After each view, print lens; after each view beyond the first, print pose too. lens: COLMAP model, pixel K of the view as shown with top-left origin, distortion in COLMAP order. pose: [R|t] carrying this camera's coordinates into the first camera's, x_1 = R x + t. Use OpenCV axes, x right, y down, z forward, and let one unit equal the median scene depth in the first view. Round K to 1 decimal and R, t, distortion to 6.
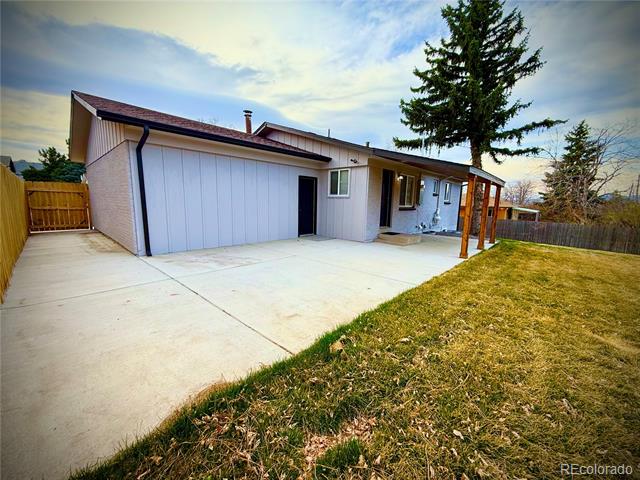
lens RADIAL K [[257.9, 0, 320.0], [0, 257.9, 240.0], [0, 0, 1]] dist [-0.000485, -0.000198]
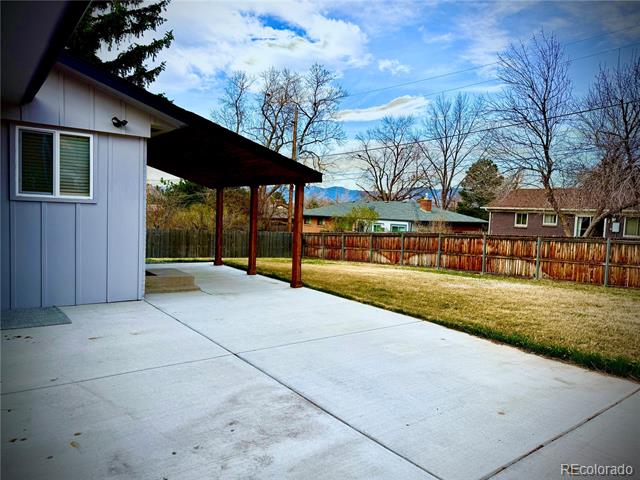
lens RADIAL K [[444.7, 0, 320.0], [0, 444.7, 240.0], [0, 0, 1]] dist [0.002357, 0.001098]
pose [[0.160479, -0.076547, 0.984067, -0.552381], [0.104244, 0.992727, 0.060220, -0.108658], [-0.981519, 0.092919, 0.167291, 0.518587]]
